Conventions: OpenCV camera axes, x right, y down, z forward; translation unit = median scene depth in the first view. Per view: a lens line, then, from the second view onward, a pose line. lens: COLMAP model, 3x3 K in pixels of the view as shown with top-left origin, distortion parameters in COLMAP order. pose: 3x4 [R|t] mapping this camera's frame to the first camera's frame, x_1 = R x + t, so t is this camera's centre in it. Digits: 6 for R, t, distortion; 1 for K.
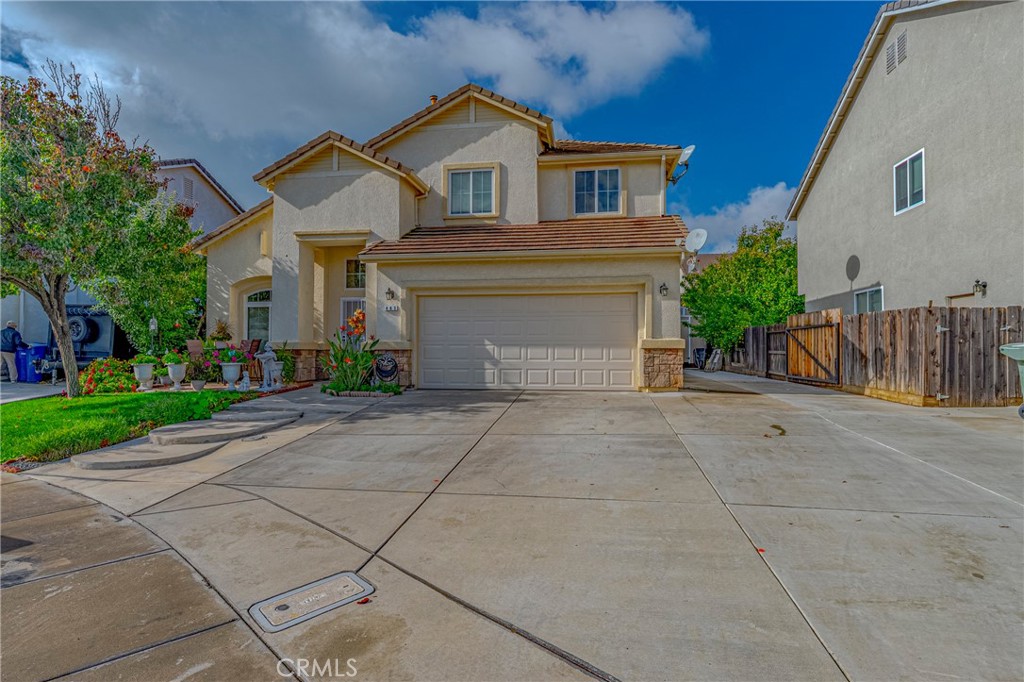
lens RADIAL K [[546.2, 0, 511.0], [0, 546.2, 342.4], [0, 0, 1]] dist [0.003864, 0.000660]
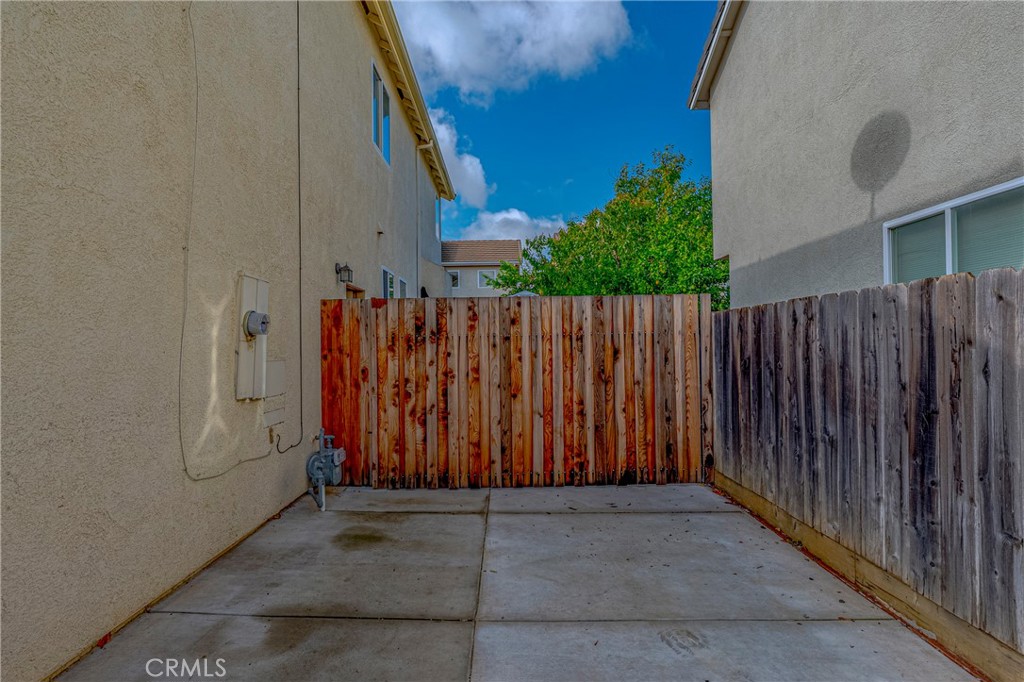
lens RADIAL K [[546.2, 0, 512.1], [0, 546.2, 339.2], [0, 0, 1]] dist [0.003864, 0.000660]
pose [[0.987302, -0.003128, 0.158826, 0.248750], [0.003635, 0.999989, -0.002902, -0.013914], [-0.158815, 0.003443, 0.987302, 0.504649]]
